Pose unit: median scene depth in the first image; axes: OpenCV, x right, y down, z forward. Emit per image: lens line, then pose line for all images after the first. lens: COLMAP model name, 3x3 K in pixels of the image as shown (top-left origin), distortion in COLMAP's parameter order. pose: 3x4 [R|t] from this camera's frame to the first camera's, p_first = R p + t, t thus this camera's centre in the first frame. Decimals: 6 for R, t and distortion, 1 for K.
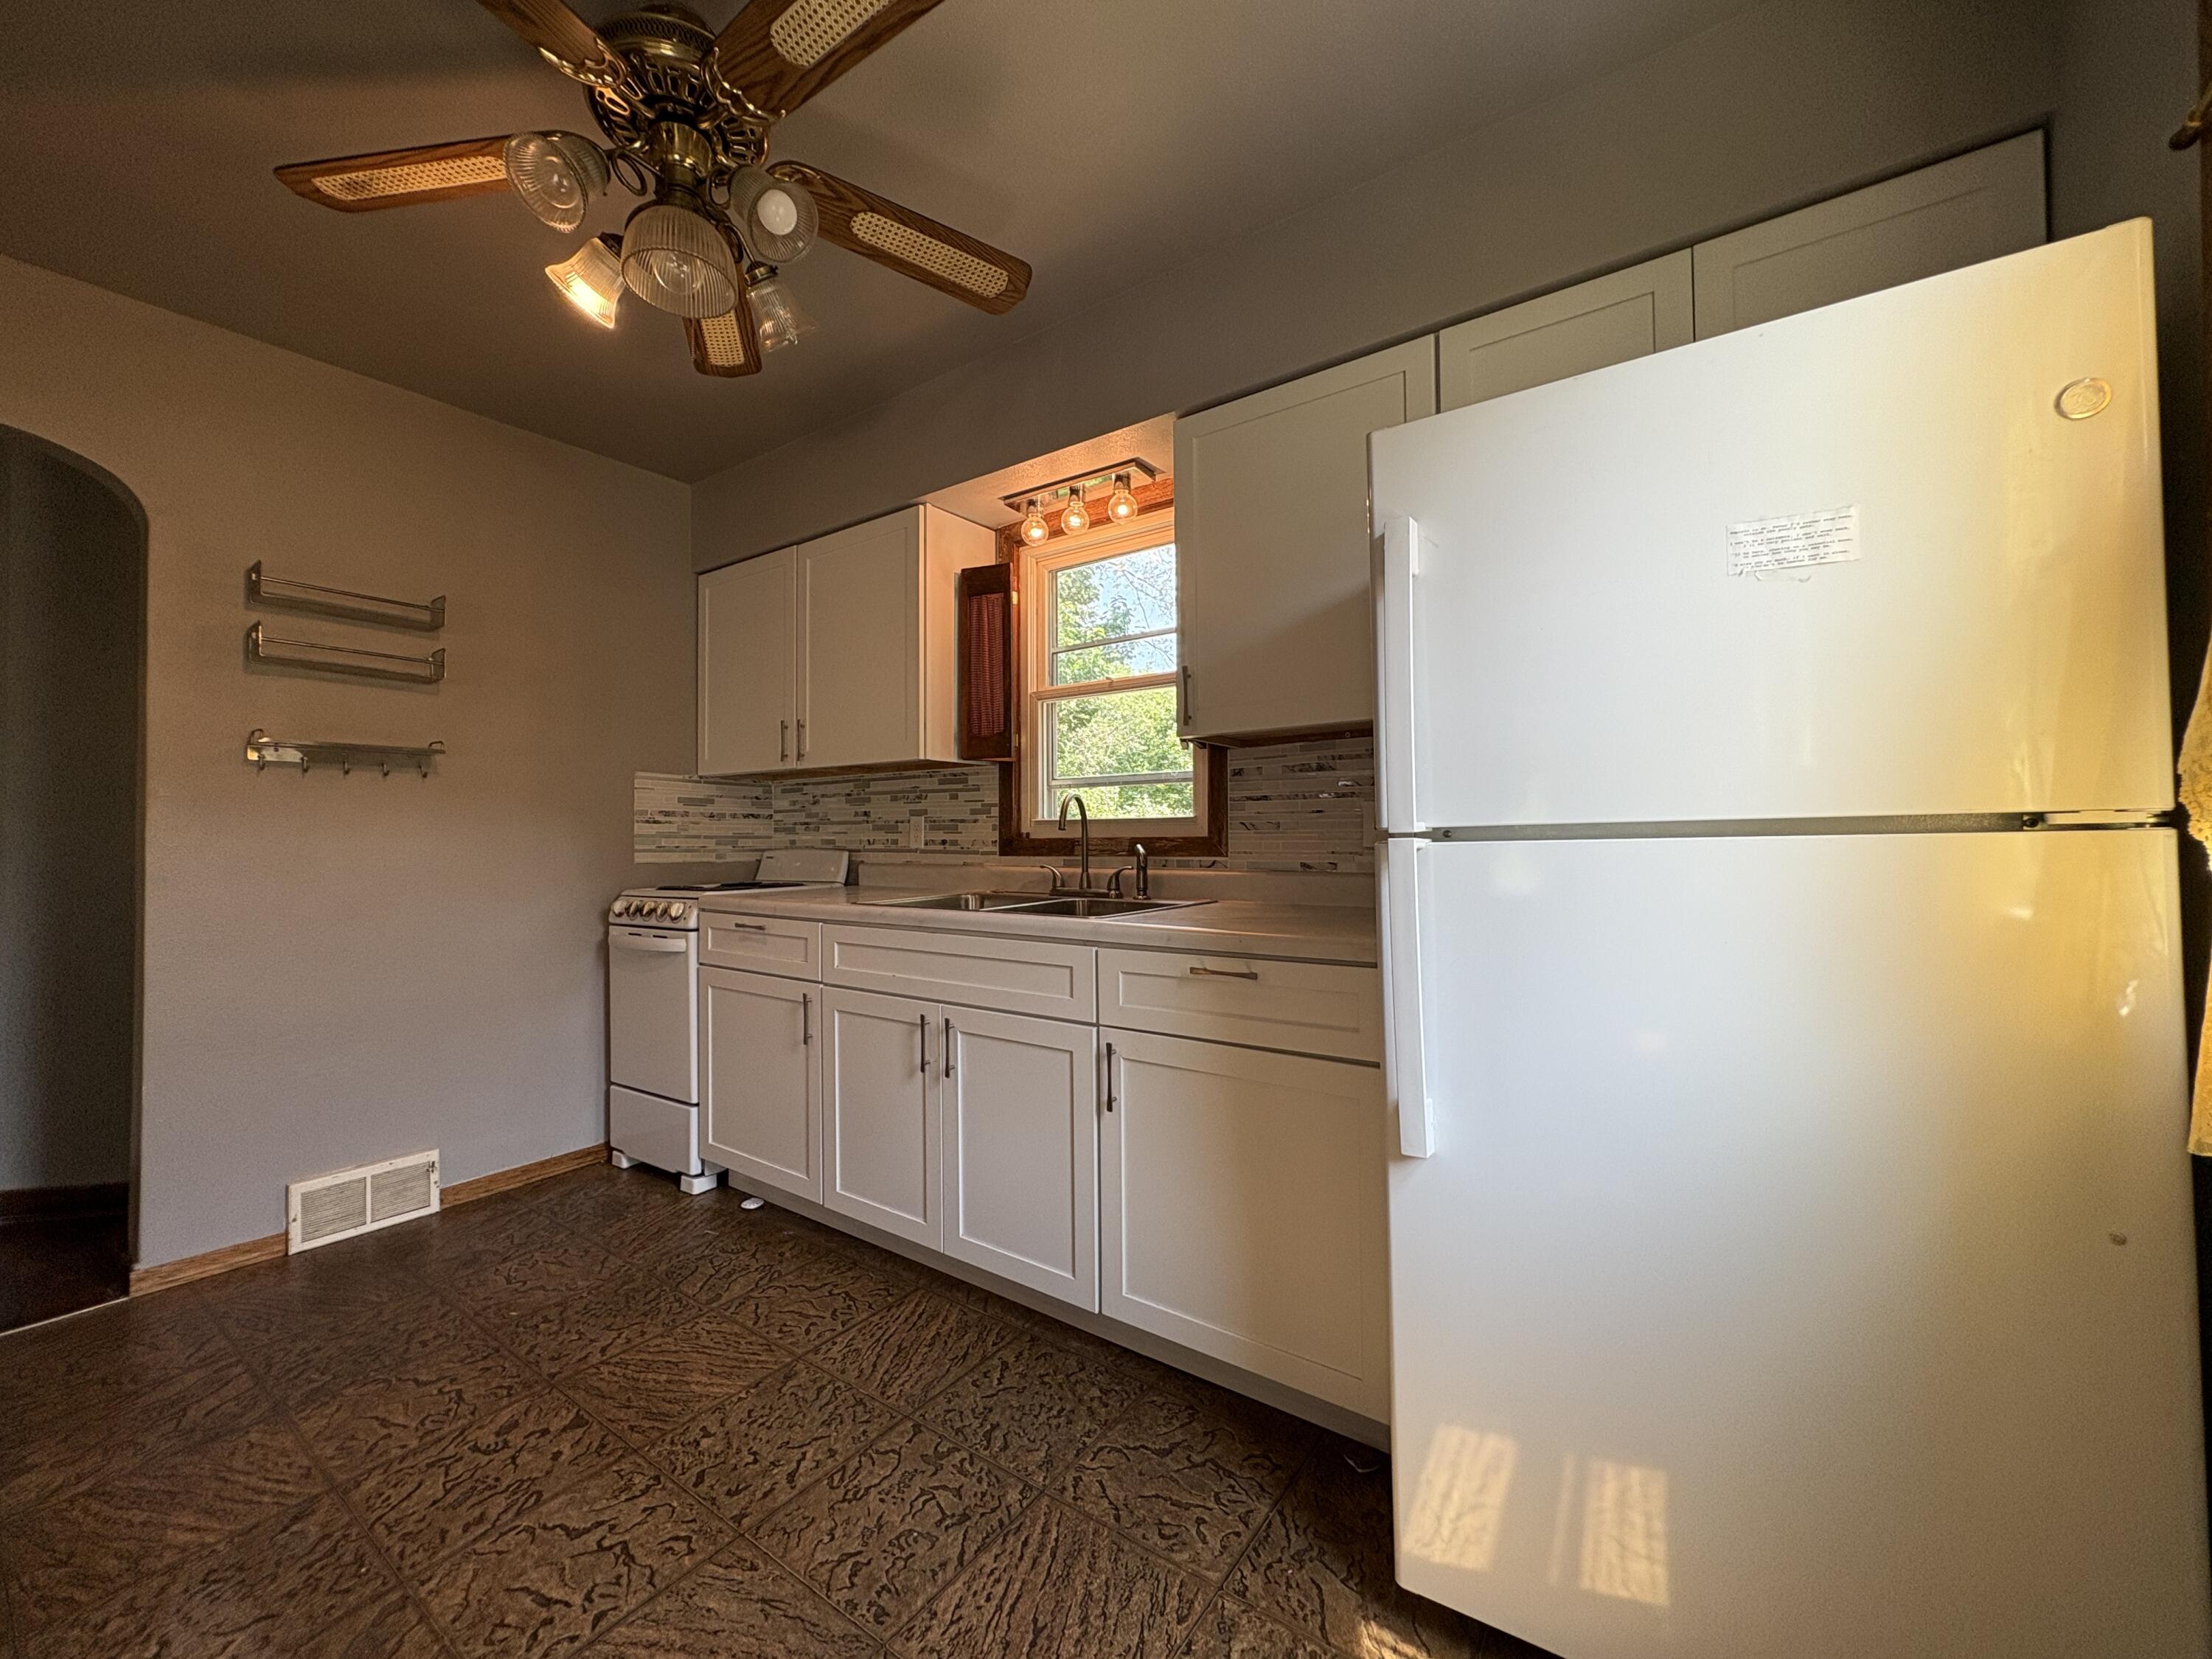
lens RADIAL K [[882.8, 0, 1098.2], [0, 882.8, 826.5], [0, 0, 1]] dist [0.003091, -0.001738]
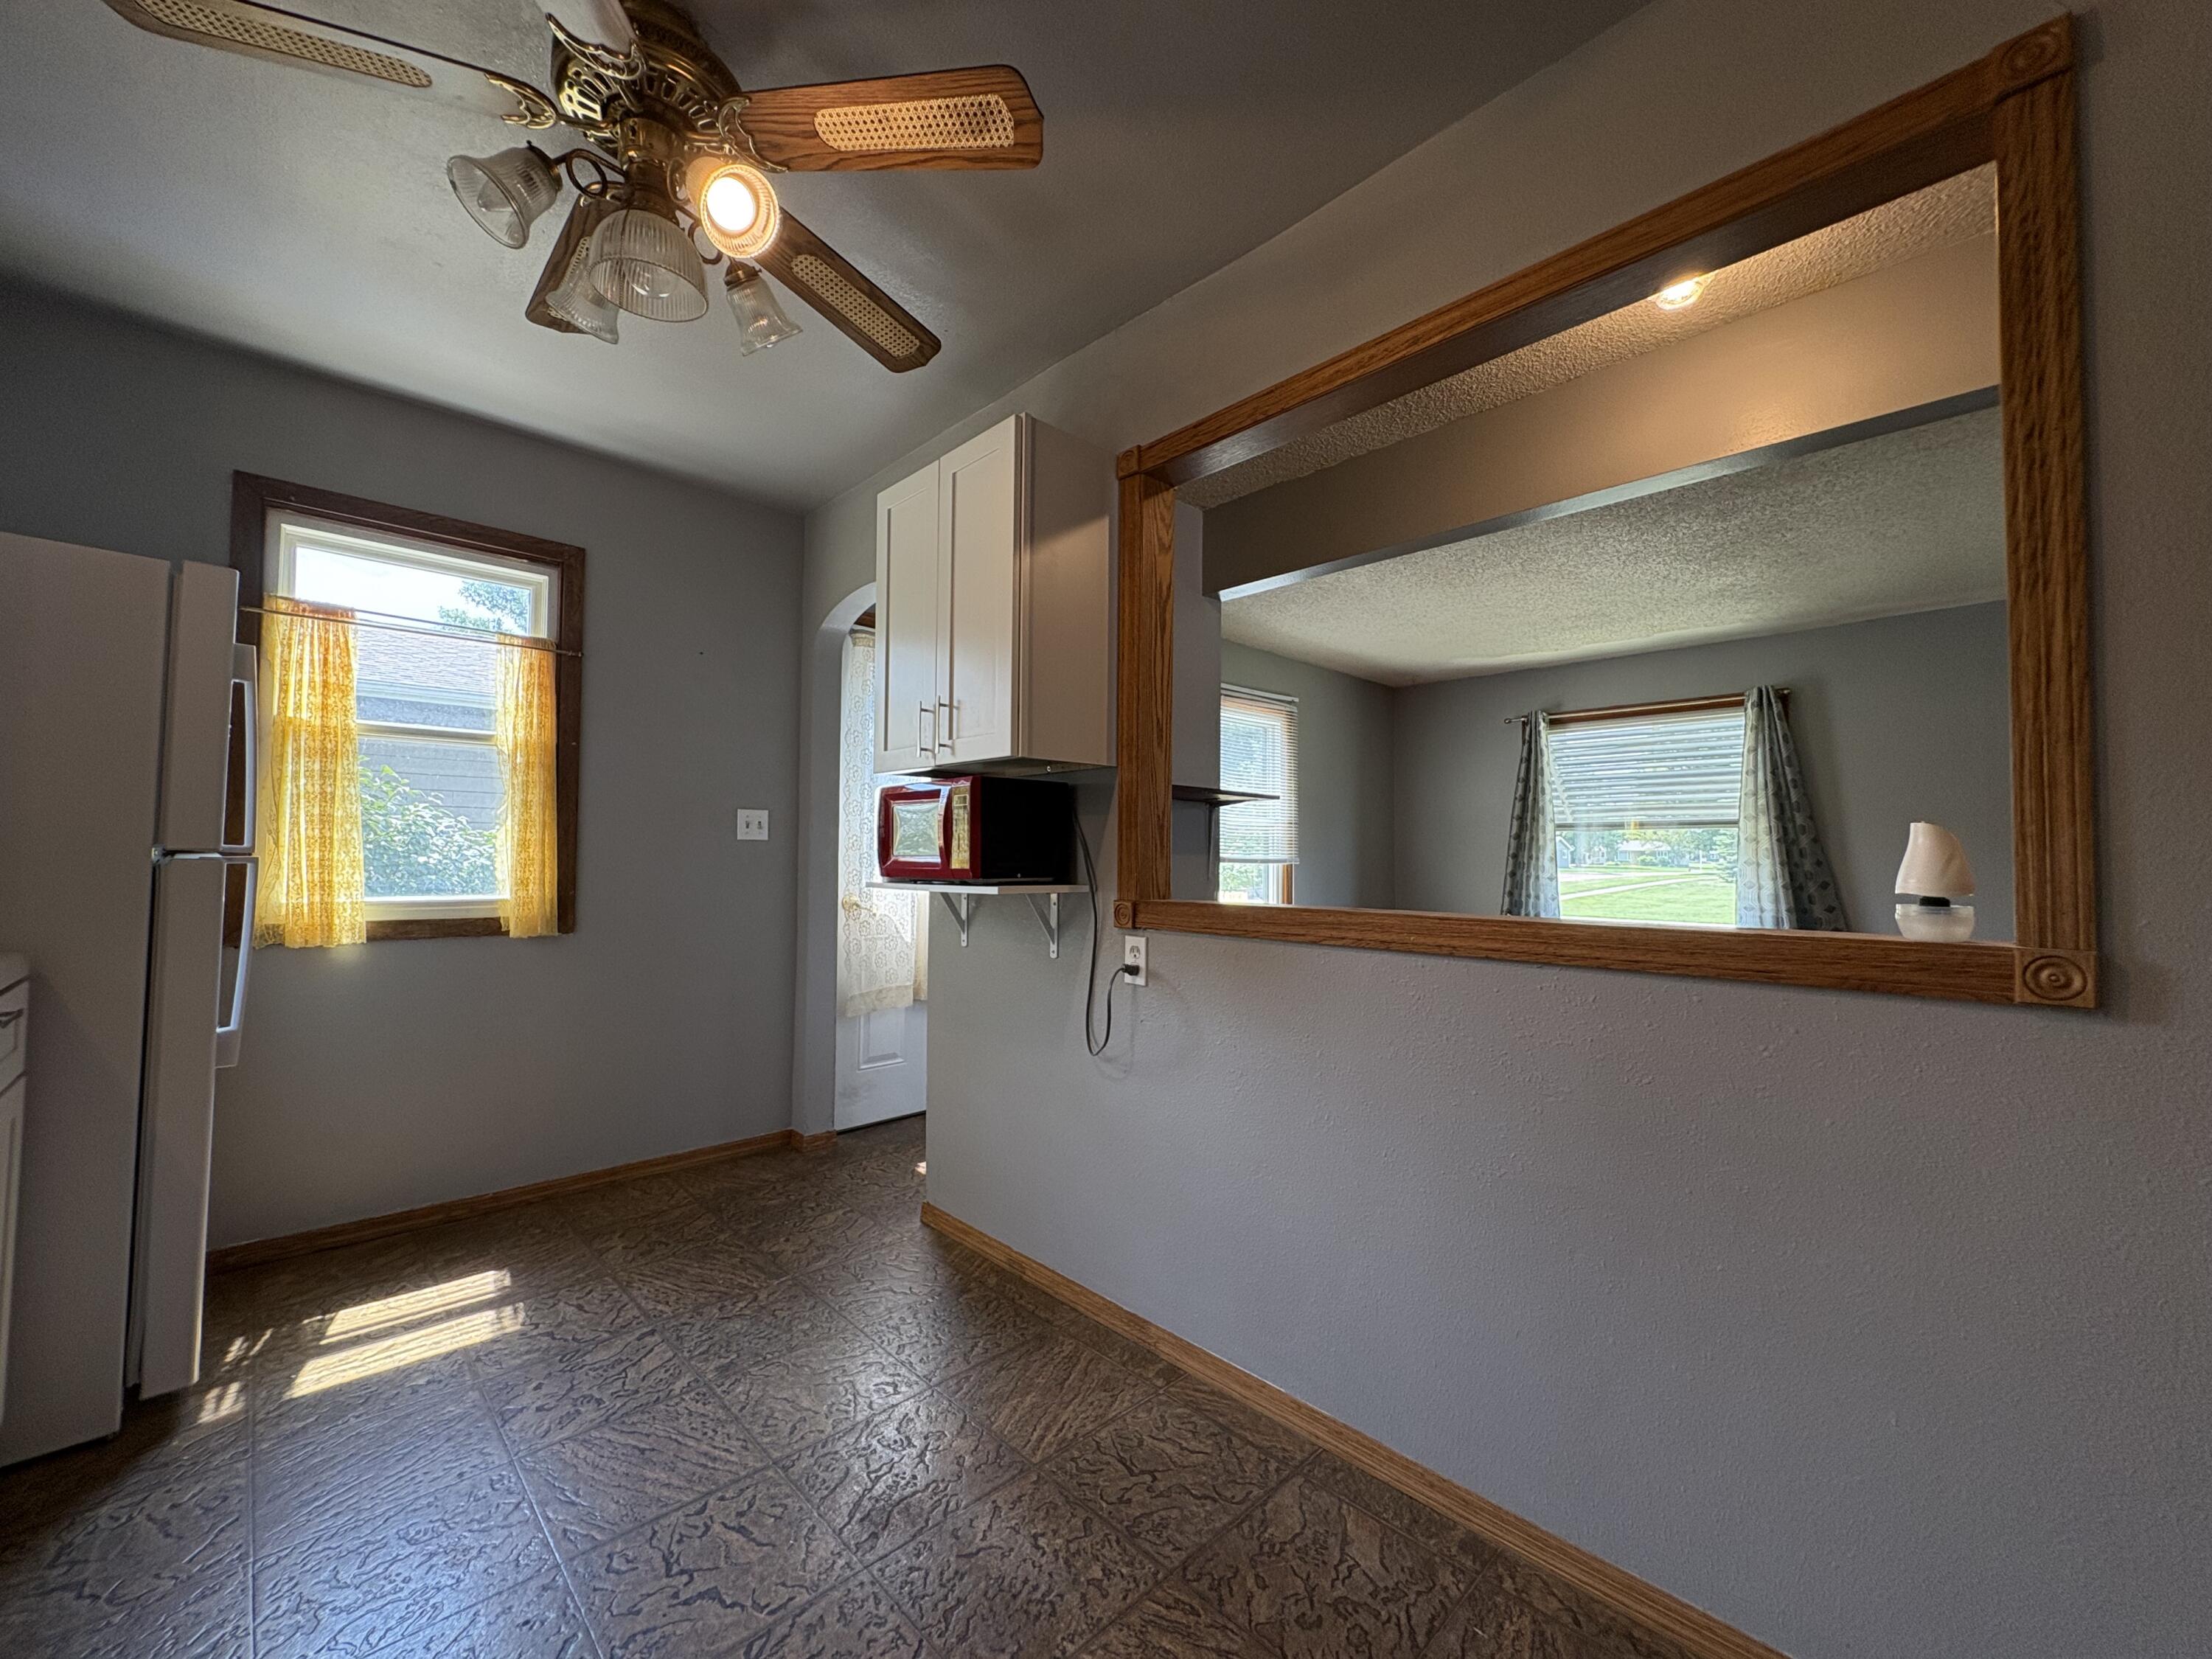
lens RADIAL K [[882.8, 0, 1102.4], [0, 882.8, 827.1], [0, 0, 1]] dist [0.003091, -0.001738]
pose [[-0.984138, 0.002212, 0.177393, -0.978040], [-0.006718, 0.998740, -0.049723, 0.021395], [-0.177279, -0.050126, -0.982883, 1.583526]]
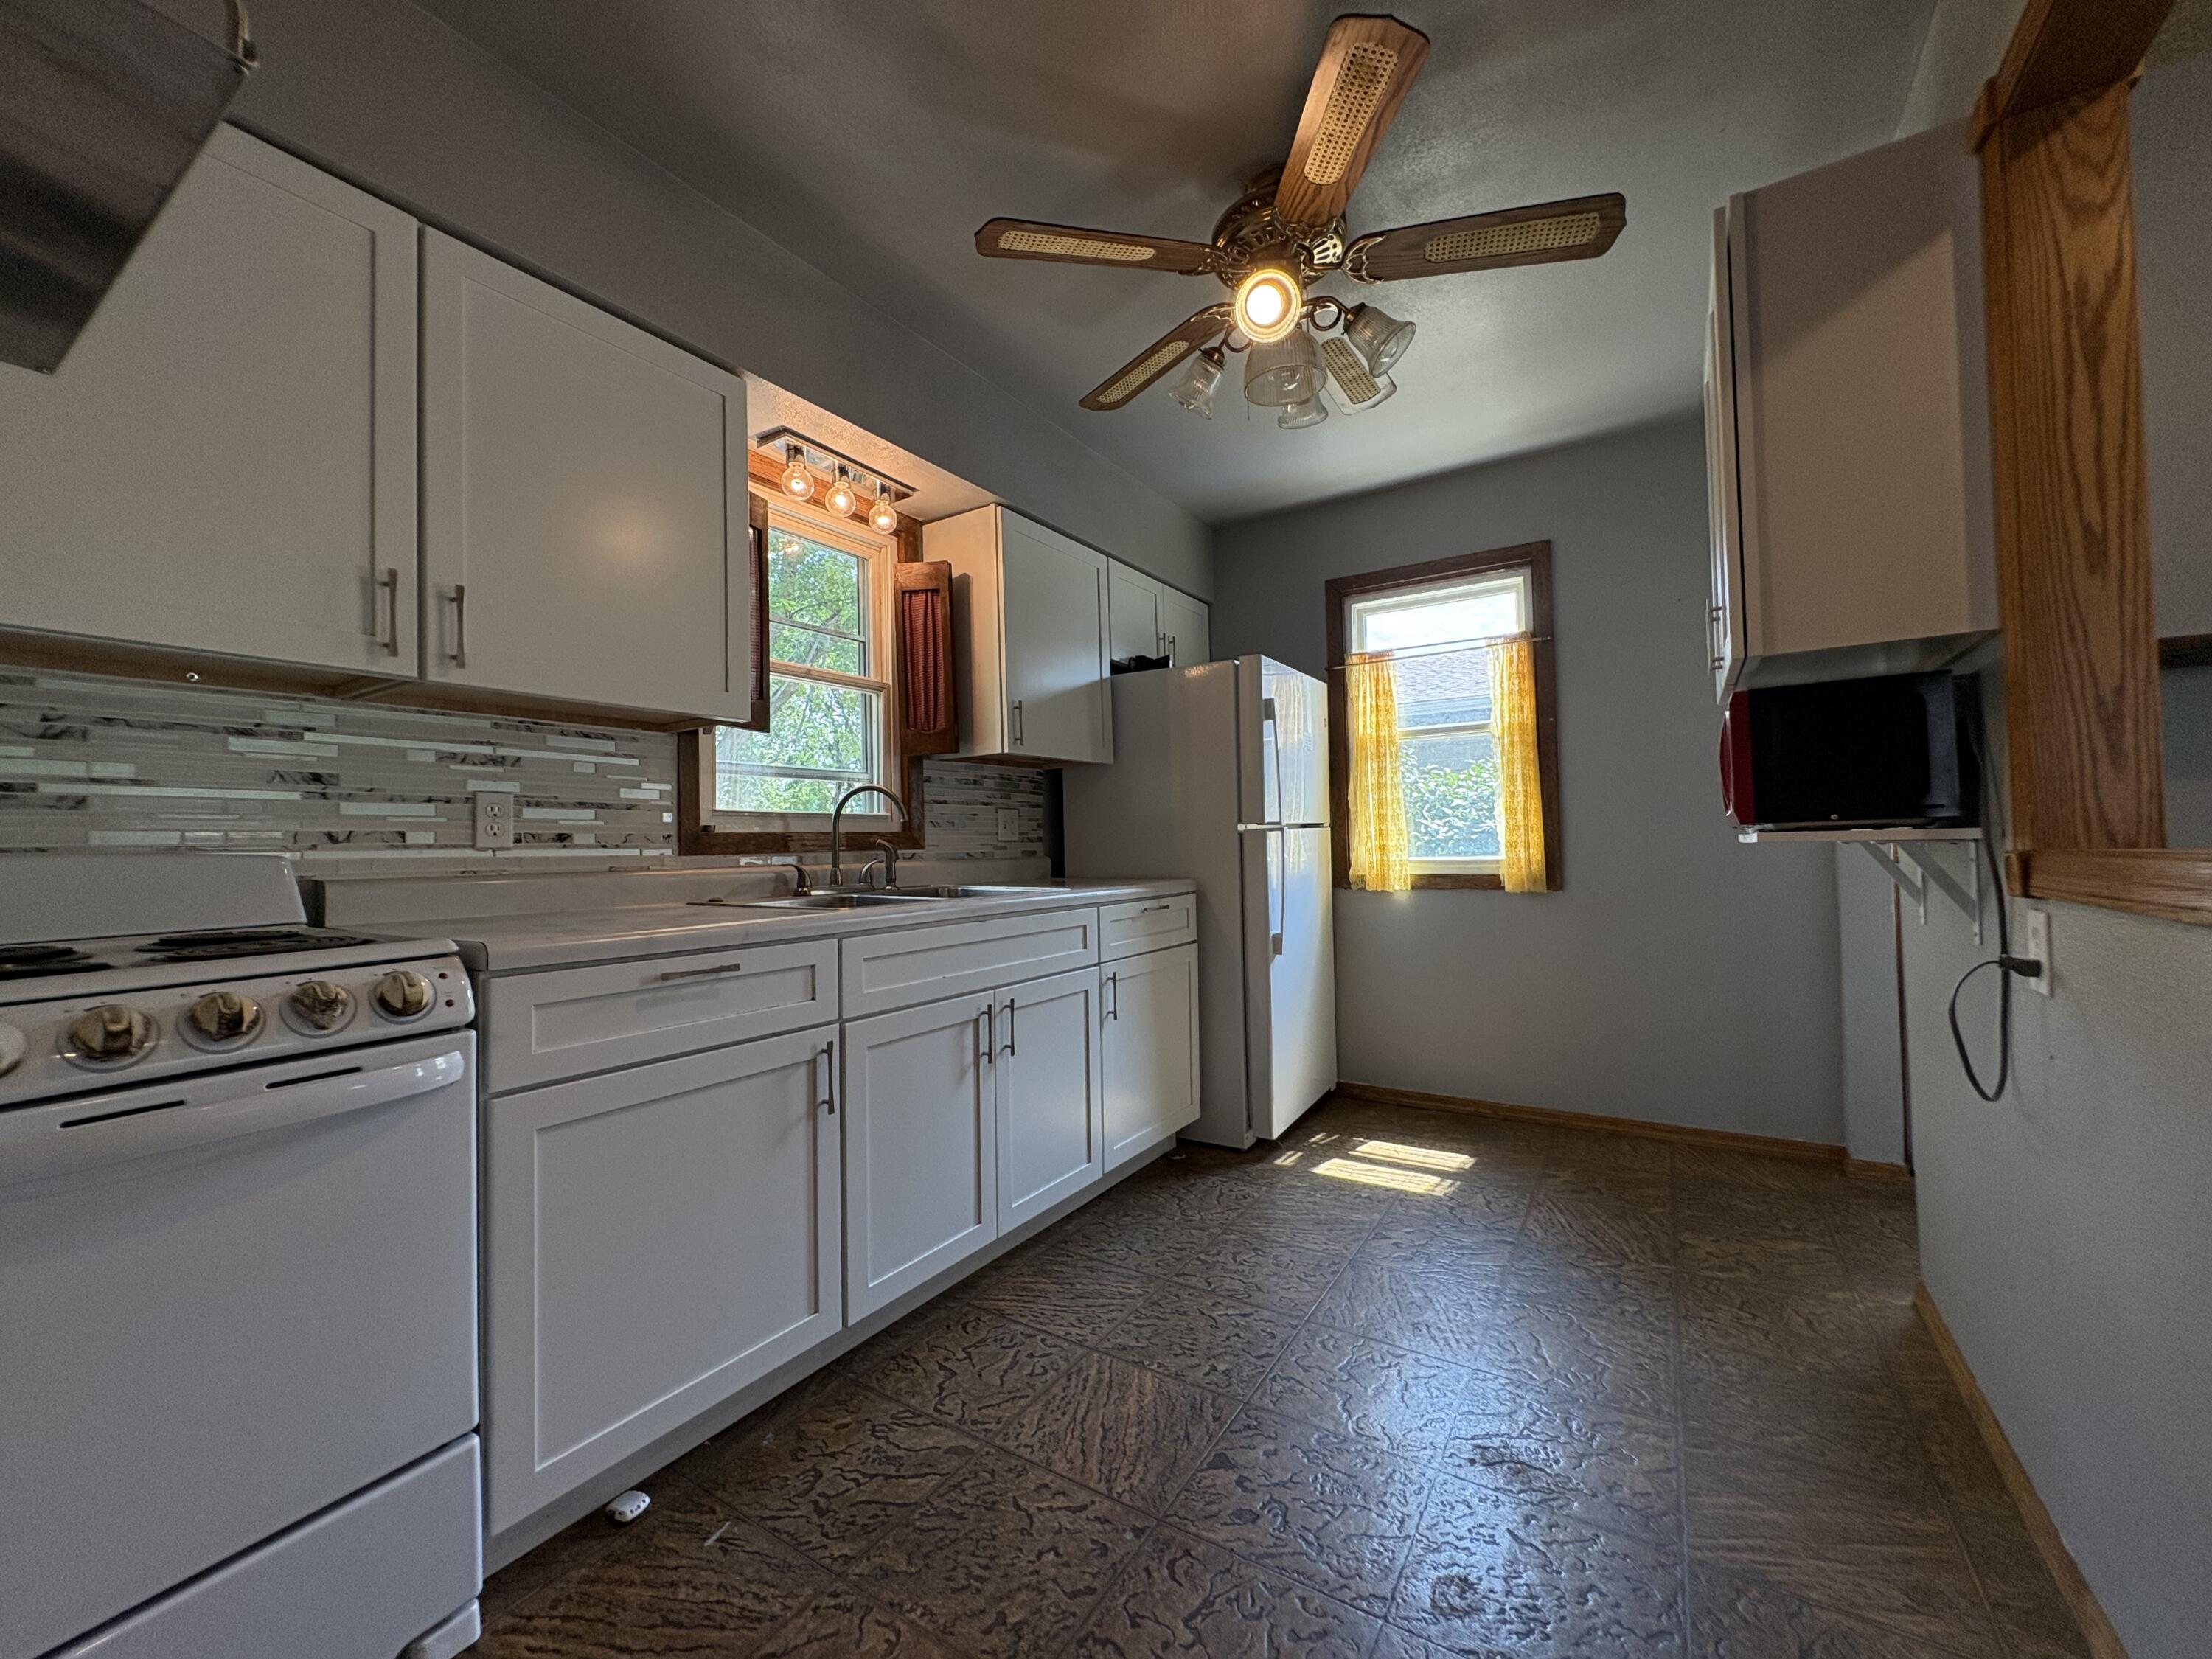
lens RADIAL K [[882.8, 0, 1106.8], [0, 882.8, 827.7], [0, 0, 1]] dist [0.003091, -0.001738]
pose [[-0.060370, 0.028342, 0.997774, -1.482864], [0.009244, 0.999570, -0.027834, 0.056573], [-0.998133, 0.007543, -0.060606, 1.156456]]
